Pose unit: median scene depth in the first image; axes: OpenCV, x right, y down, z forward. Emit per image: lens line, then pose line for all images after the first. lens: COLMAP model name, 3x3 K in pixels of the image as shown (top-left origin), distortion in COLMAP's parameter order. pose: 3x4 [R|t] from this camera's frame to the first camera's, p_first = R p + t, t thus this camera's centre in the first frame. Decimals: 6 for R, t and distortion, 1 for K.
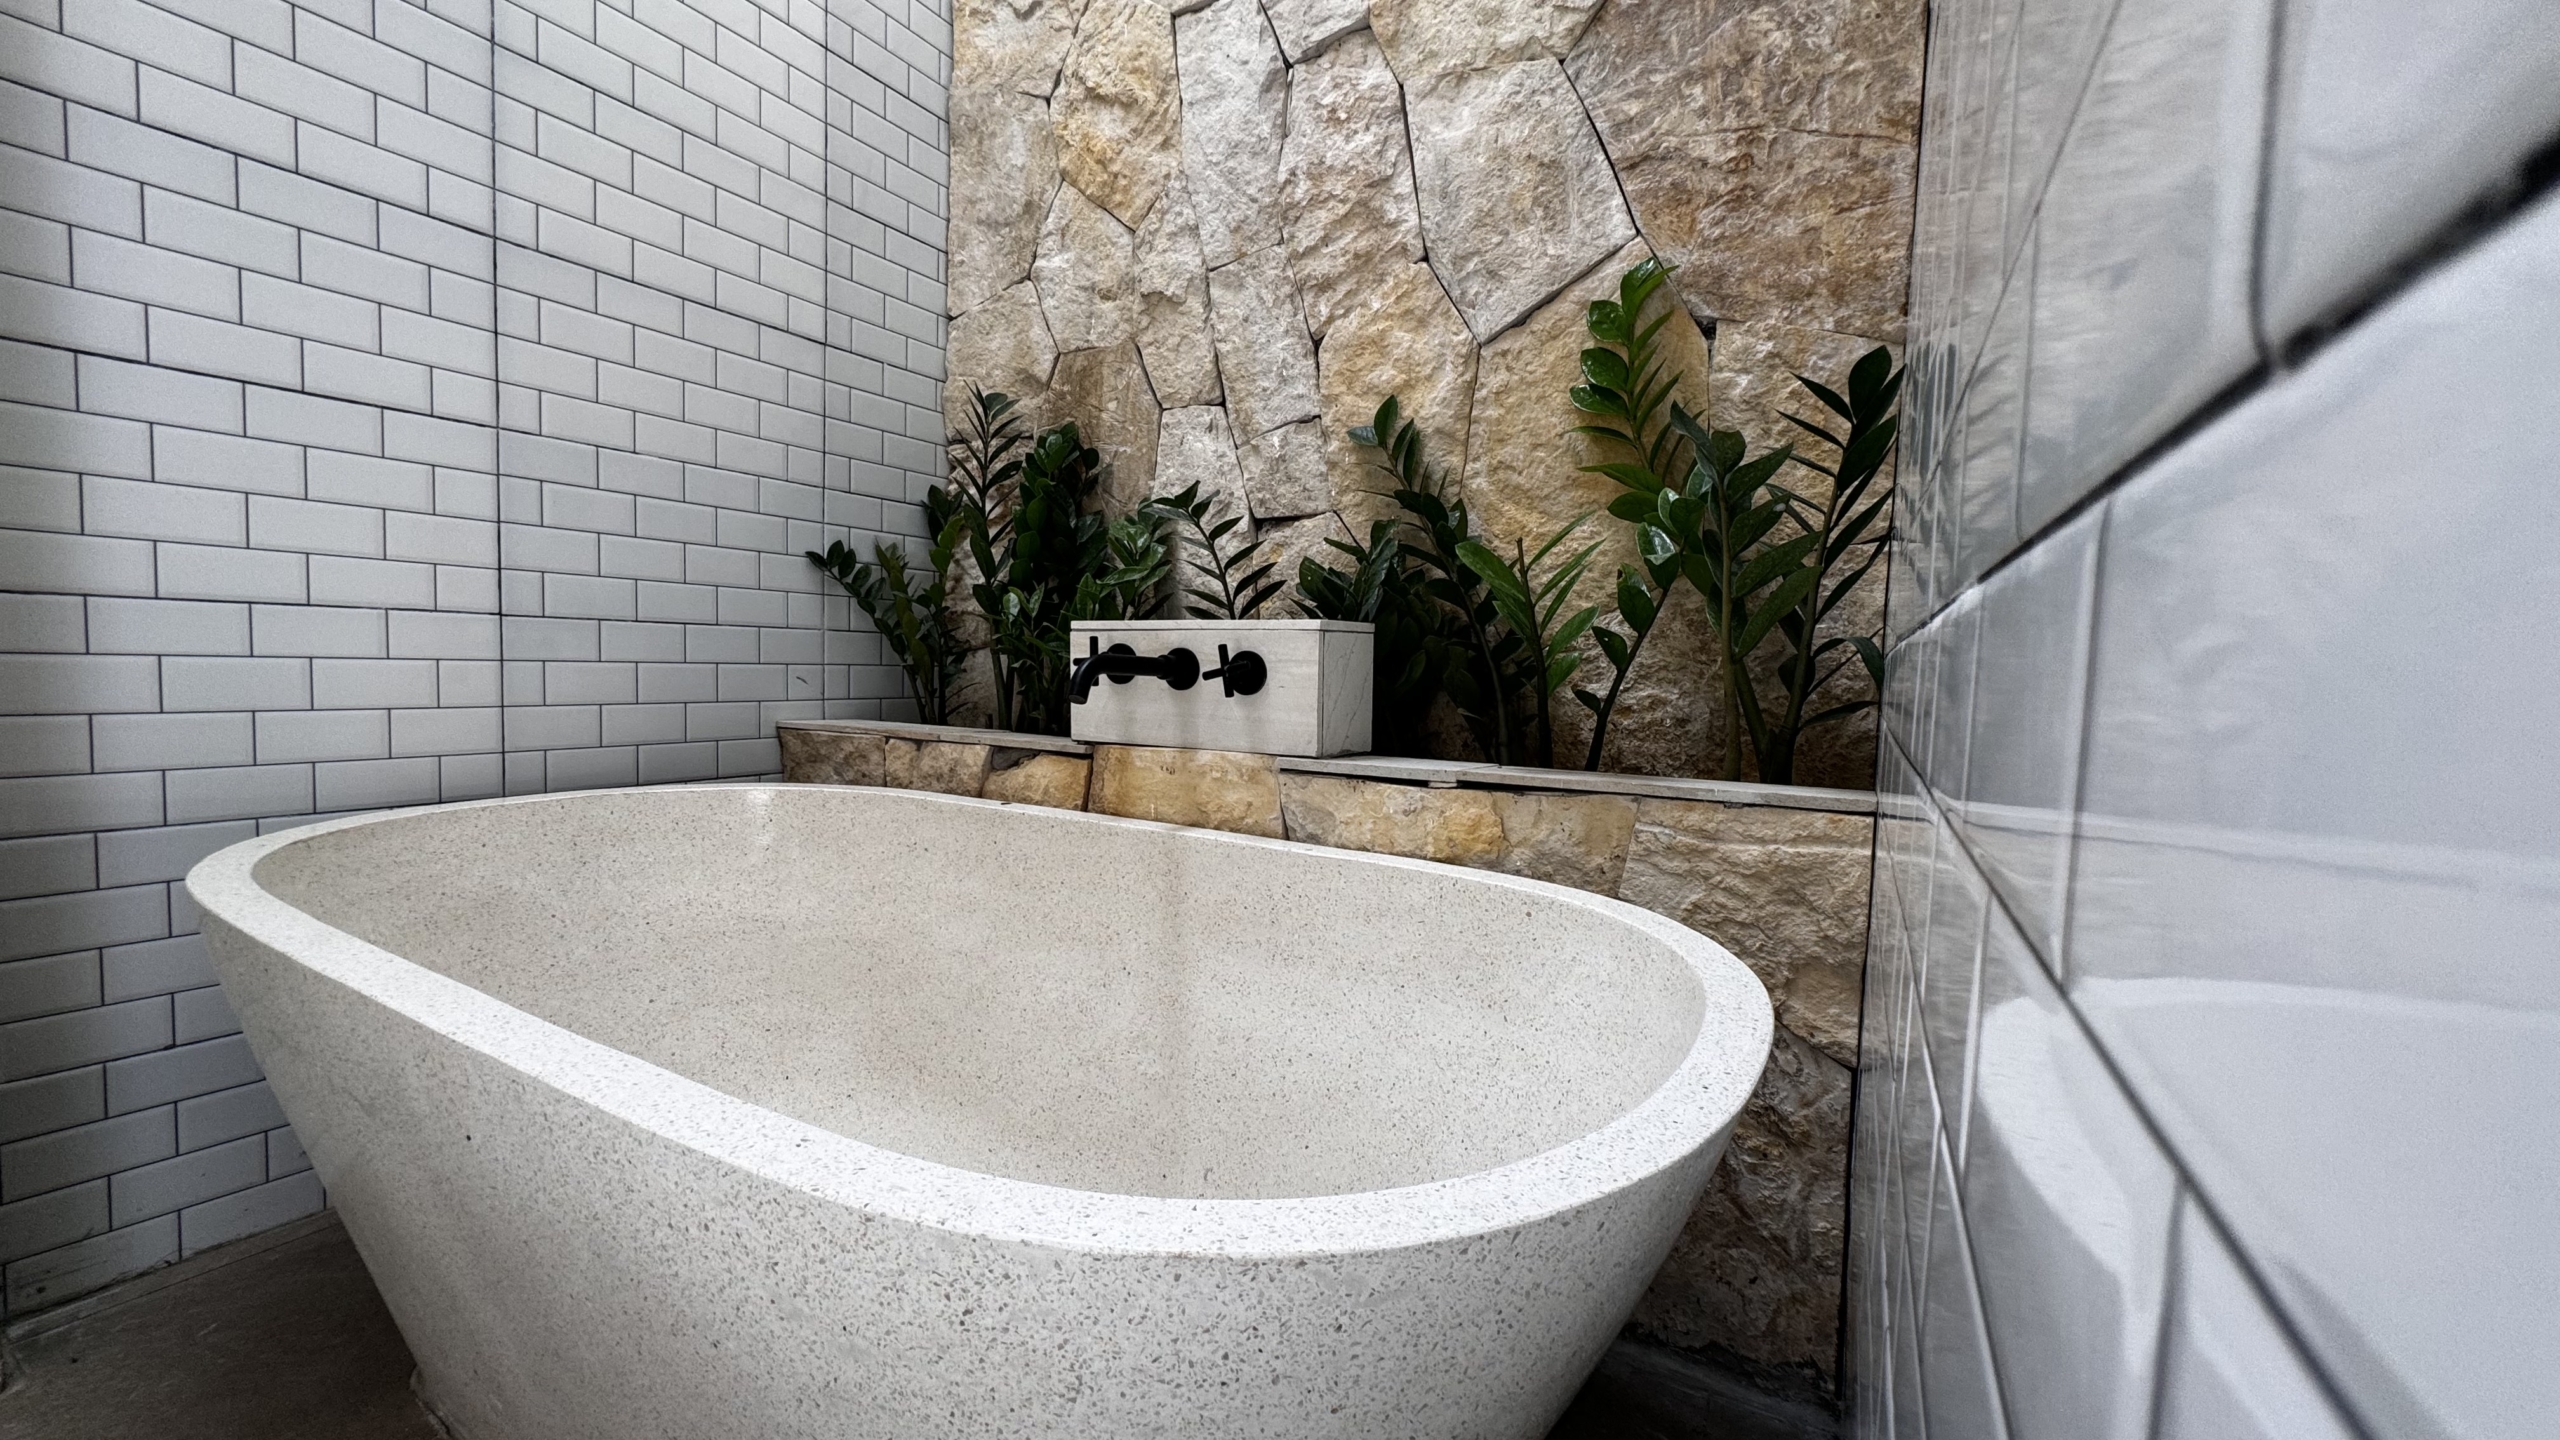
lens RADIAL K [[1022.3, 0, 1275.8], [0, 1022.3, 724.8], [0, 0, 1]] dist [-0.000268, 0.000066]
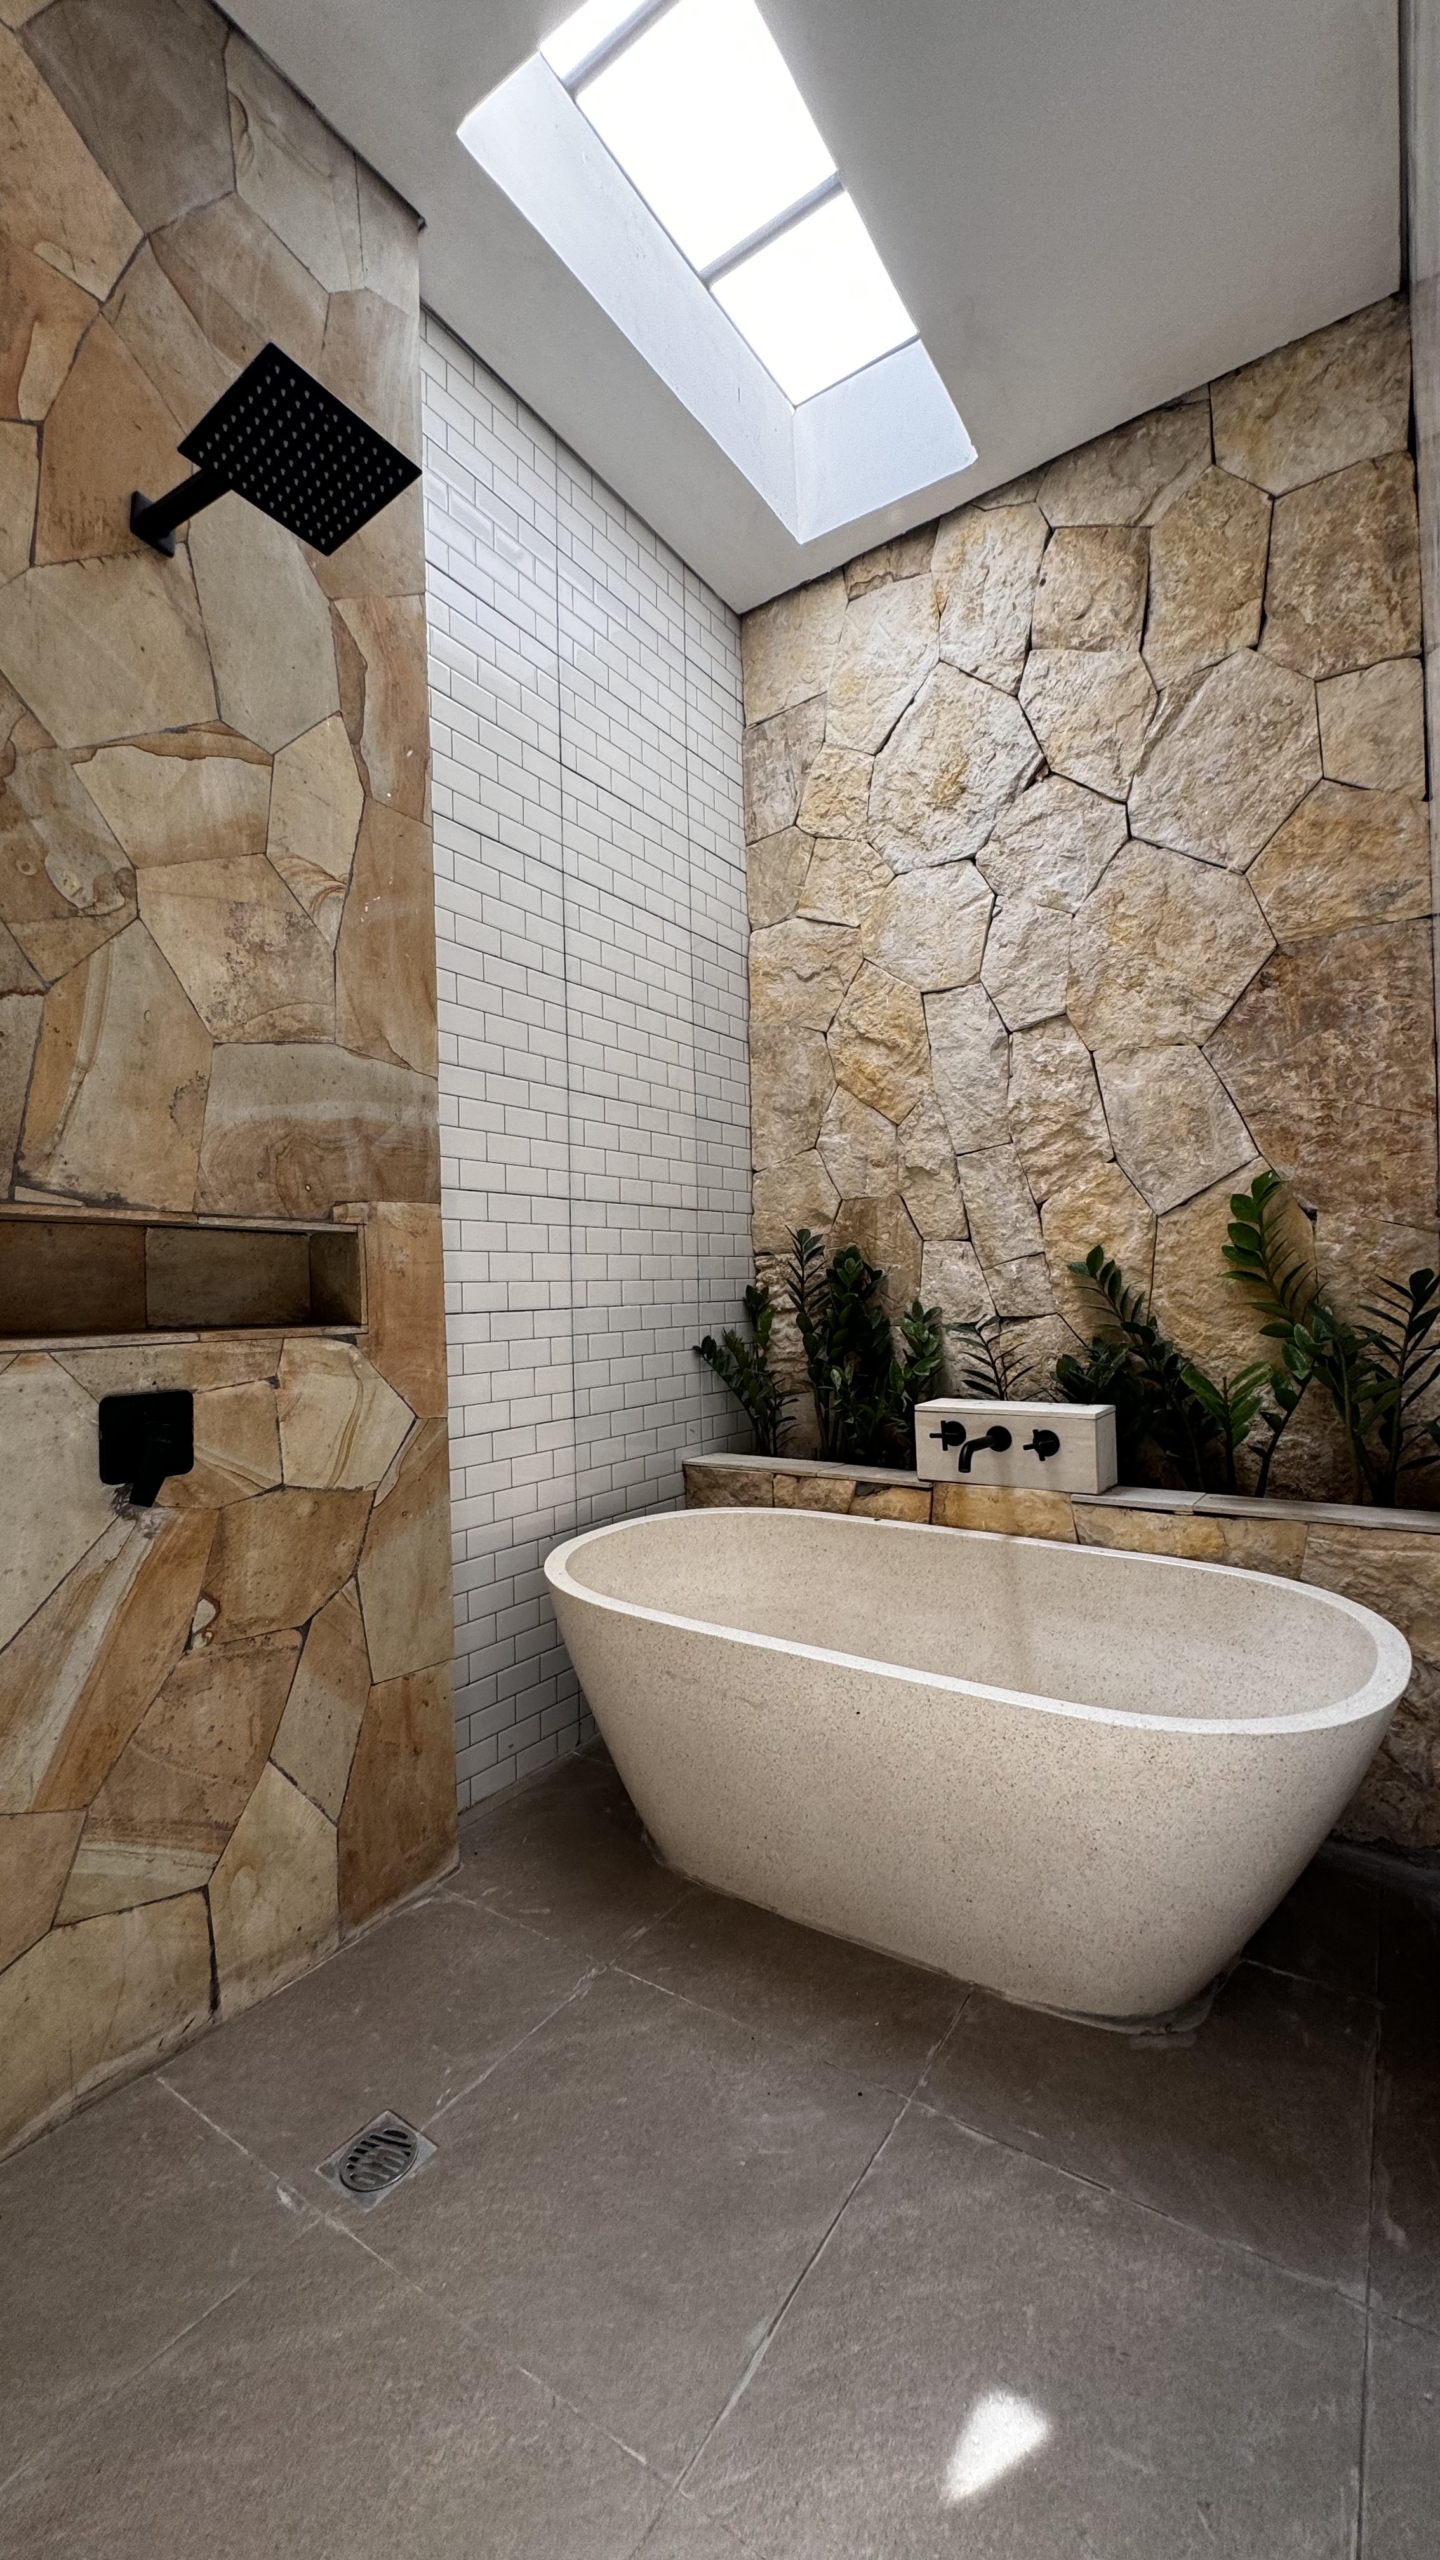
lens RADIAL K [[1022.3, 0, 718.3], [0, 1022.3, 1278.3], [0, 0, 1]] dist [-0.000268, 0.000066]
pose [[0.995567, -0.052255, -0.078203, -0.389096], [0.046696, 0.996361, -0.071301, -0.210126], [0.081644, 0.067333, 0.994384, -0.678618]]
